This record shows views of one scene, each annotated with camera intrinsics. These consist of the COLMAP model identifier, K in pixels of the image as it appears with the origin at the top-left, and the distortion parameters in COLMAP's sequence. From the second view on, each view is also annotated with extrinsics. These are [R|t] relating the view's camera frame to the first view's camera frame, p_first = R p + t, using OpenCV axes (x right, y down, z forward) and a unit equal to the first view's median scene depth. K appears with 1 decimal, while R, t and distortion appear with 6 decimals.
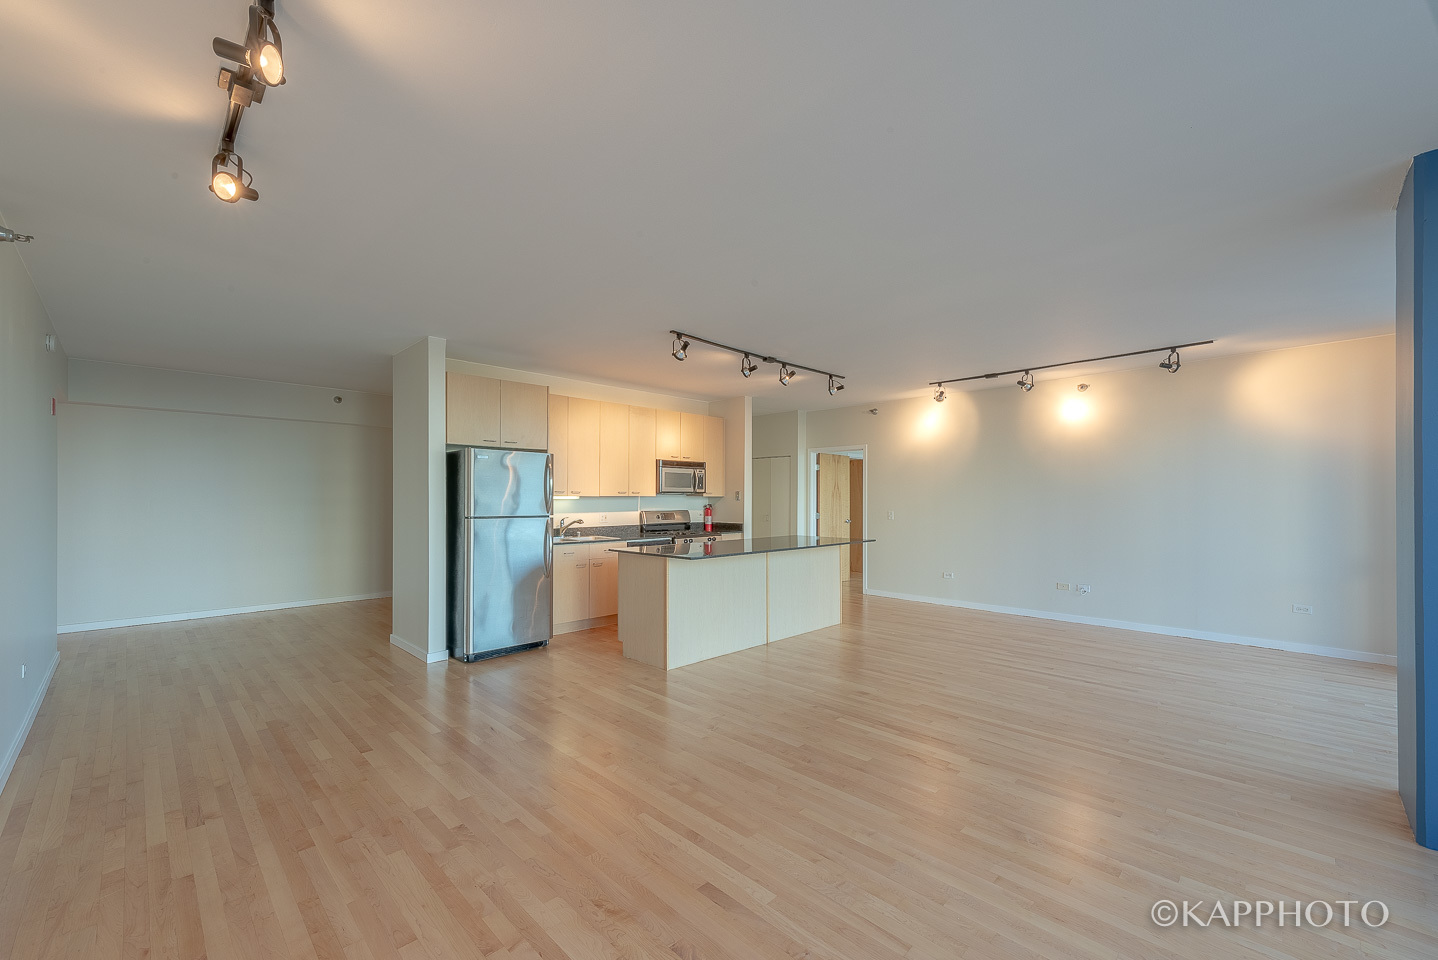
lens RADIAL K [[576.9, 0, 704.6], [0, 576.9, 501.7], [0, 0, 1]] dist [0.018725, -0.002917]
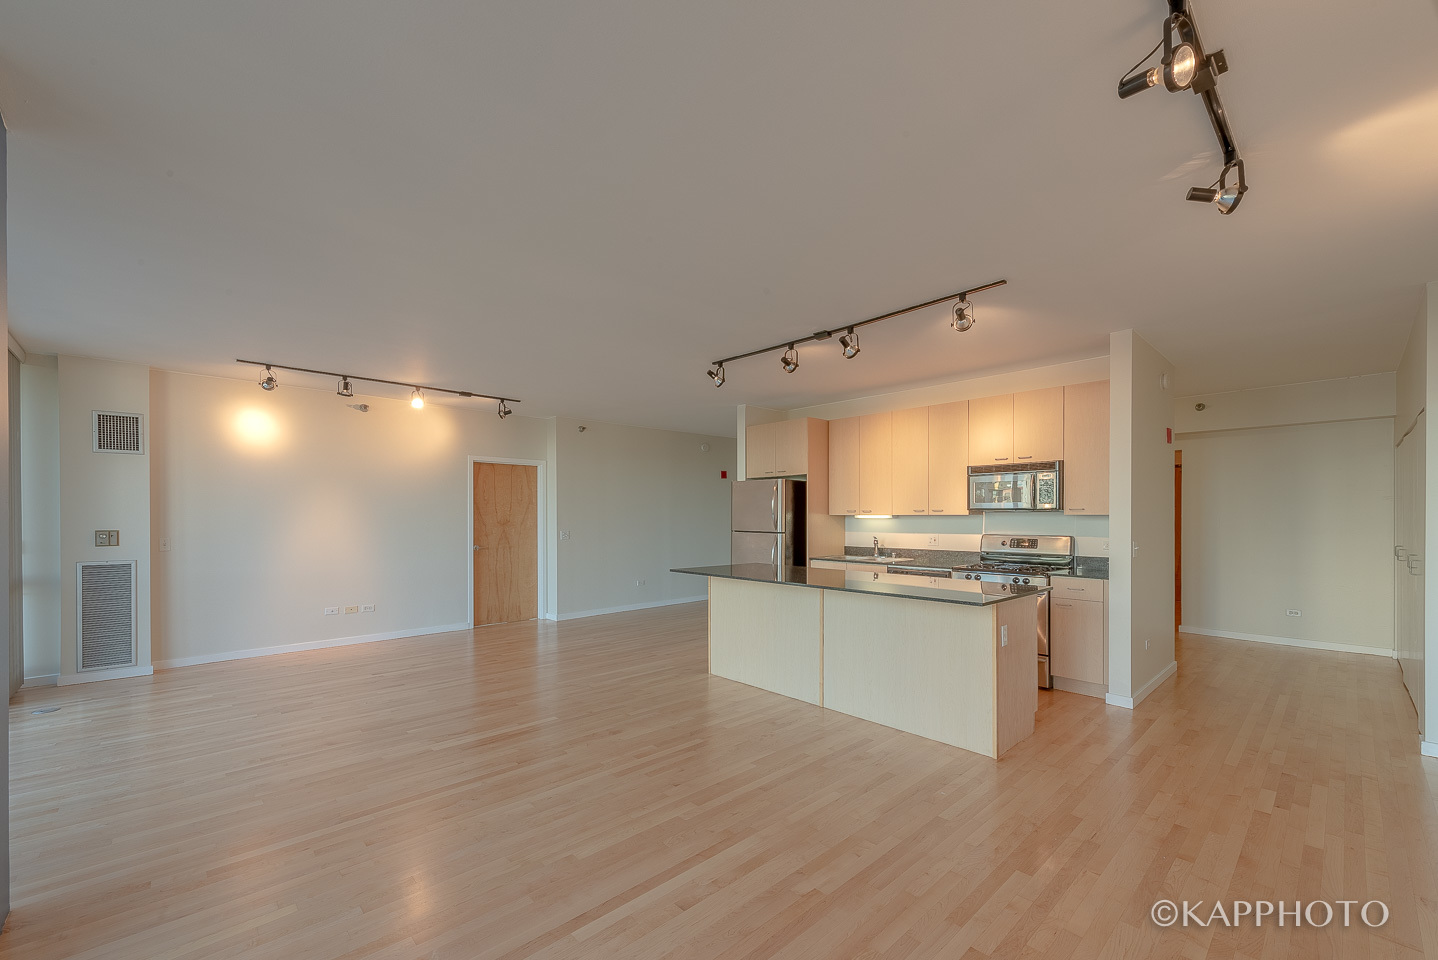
lens RADIAL K [[576.9, 0, 720.2], [0, 576.9, 522.3], [0, 0, 1]] dist [0.018725, -0.002917]
pose [[-0.017721, 0.007529, -0.999815, 0.703140], [-0.008069, 0.999938, 0.007673, -0.002869], [0.999810, 0.008203, -0.017659, 0.707197]]
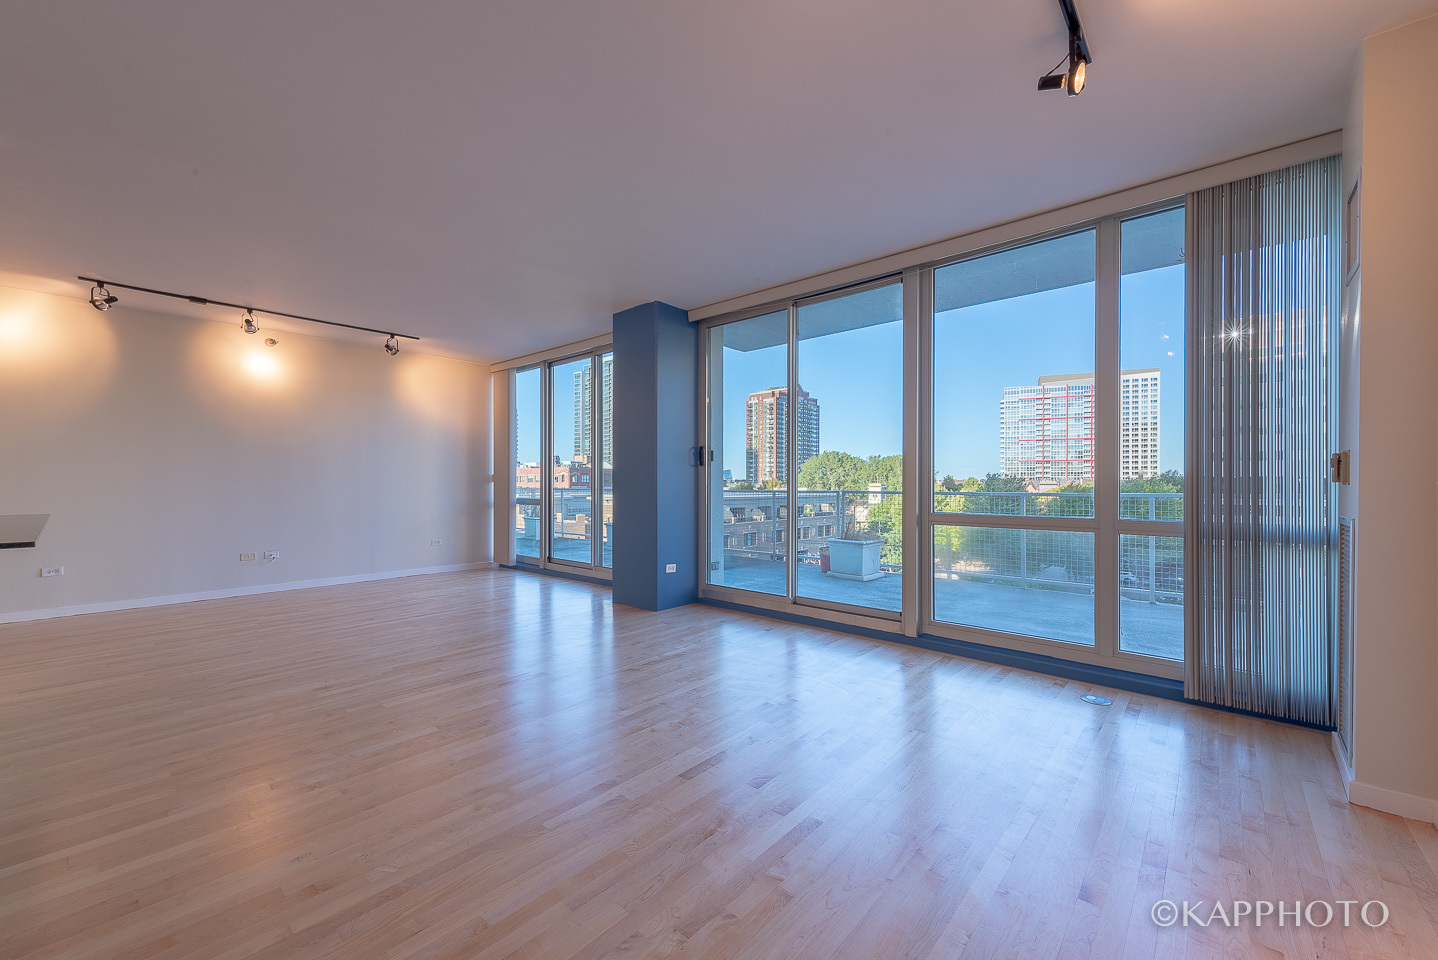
lens RADIAL K [[576.9, 0, 713.0], [0, 576.9, 482.9], [0, 0, 1]] dist [0.018725, -0.002917]
pose [[-0.075270, 0.003133, 0.997158, -0.336784], [0.001907, 0.999994, -0.002998, 0.030259], [-0.997161, 0.001676, -0.075275, 0.309927]]
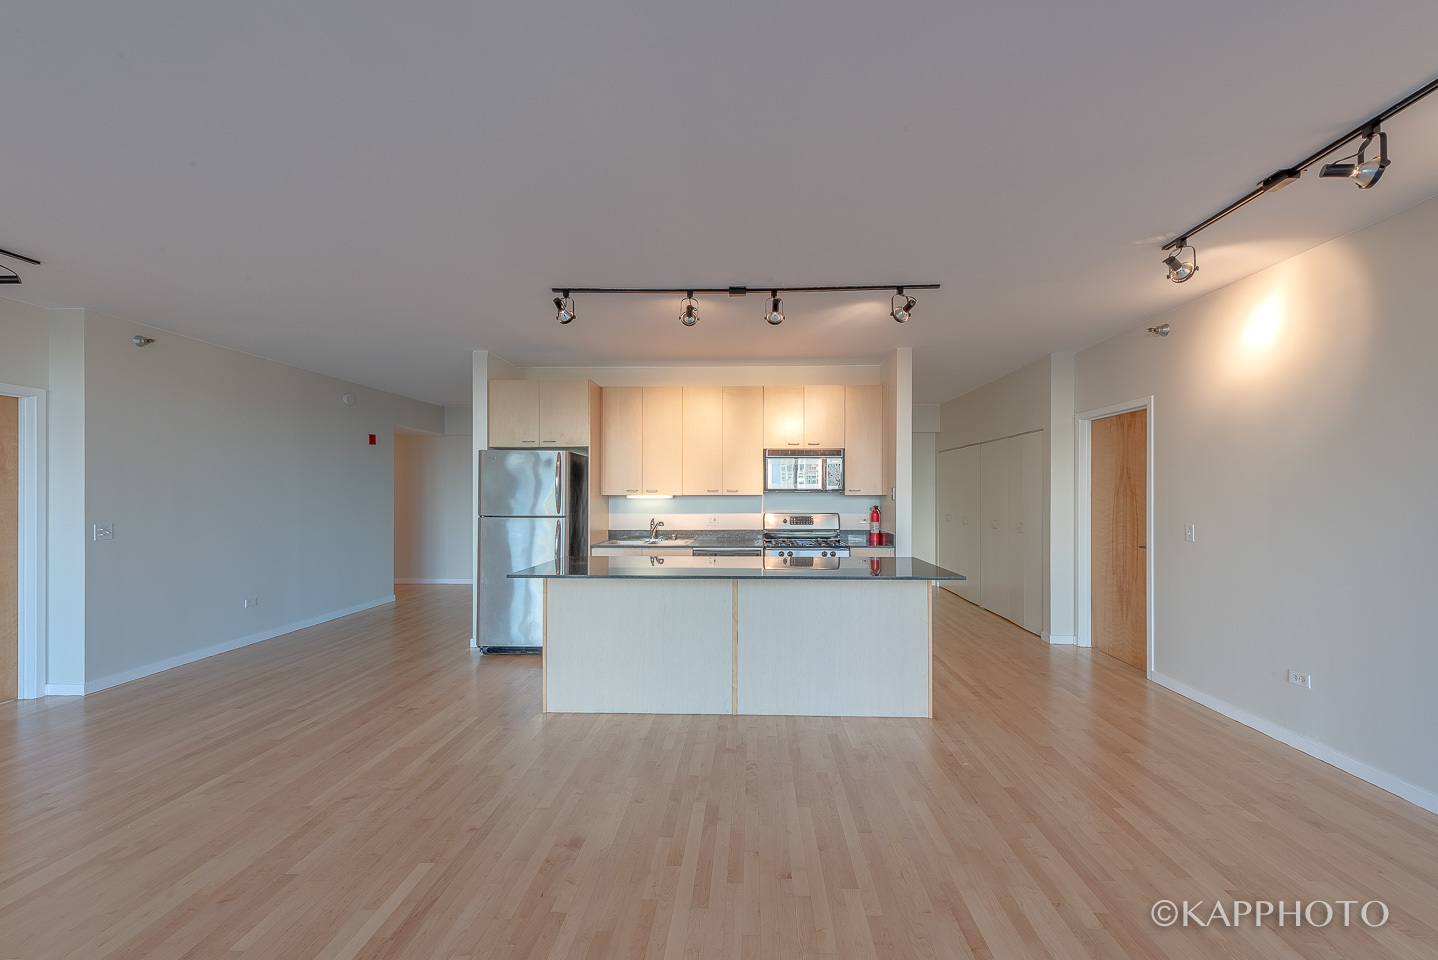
lens RADIAL K [[576.9, 0, 719.4], [0, 576.9, 497.6], [0, 0, 1]] dist [0.018725, -0.002917]
pose [[0.688598, 0.000033, -0.725144, 0.464648], [-0.003014, 0.999991, -0.002816, -0.003446], [0.725137, 0.004125, 0.688592, 0.419192]]
